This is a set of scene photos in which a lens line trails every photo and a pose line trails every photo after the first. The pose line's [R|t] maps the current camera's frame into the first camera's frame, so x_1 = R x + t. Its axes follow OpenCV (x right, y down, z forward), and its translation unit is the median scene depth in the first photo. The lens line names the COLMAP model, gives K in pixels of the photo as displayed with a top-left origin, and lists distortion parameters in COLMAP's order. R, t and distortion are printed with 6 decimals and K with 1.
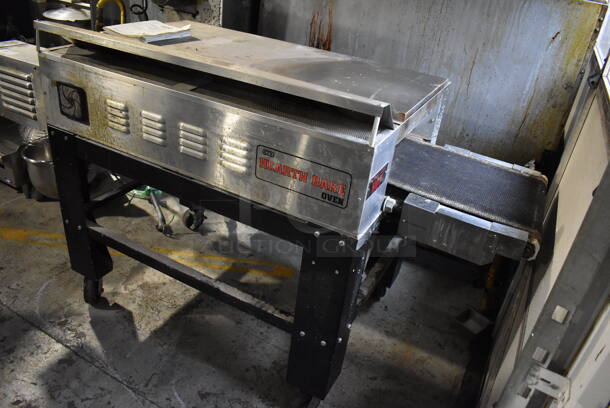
lens RADIAL K [[473.0, 0, 307.0], [0, 473.0, 202.8], [0, 0, 1]] dist [-0.093553, 0.010114]
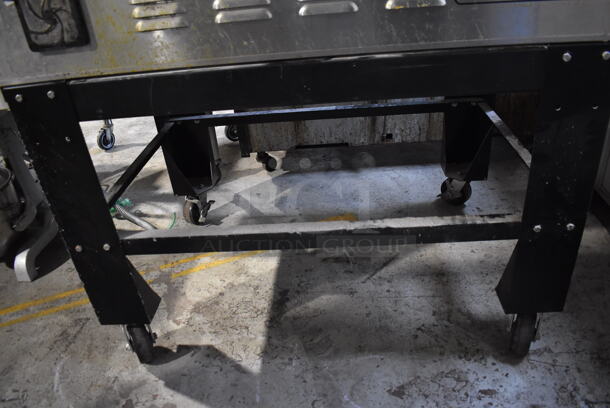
lens RADIAL K [[473.0, 0, 307.0], [0, 473.0, 202.8], [0, 0, 1]] dist [-0.093553, 0.010114]
pose [[0.892342, -0.371959, 0.255679, -0.379845], [0.368156, 0.927527, 0.064461, 0.055689], [-0.261126, 0.036608, 0.964610, 0.330443]]
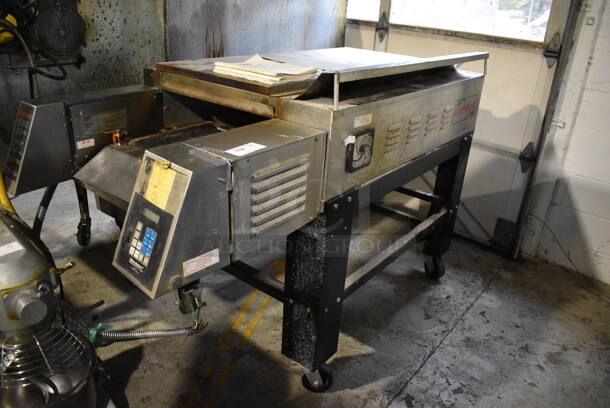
lens RADIAL K [[473.0, 0, 307.0], [0, 473.0, 202.8], [0, 0, 1]] dist [-0.093553, 0.010114]
pose [[0.195552, -0.493751, 0.847331, -1.127584], [0.449024, 0.813205, 0.370237, -0.434382], [-0.871858, 0.308072, 0.380730, 0.640691]]
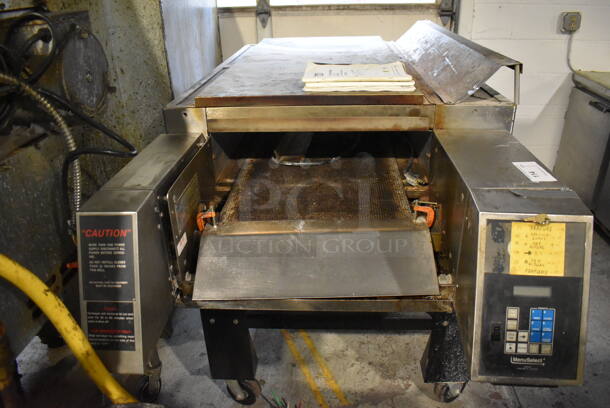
lens RADIAL K [[473.0, 0, 307.0], [0, 473.0, 202.8], [0, 0, 1]] dist [-0.093553, 0.010114]
pose [[-0.408532, -0.488046, 0.771306, -0.898742], [0.432513, 0.640632, 0.634448, -0.689840], [-0.803762, 0.592792, -0.050632, 1.143820]]
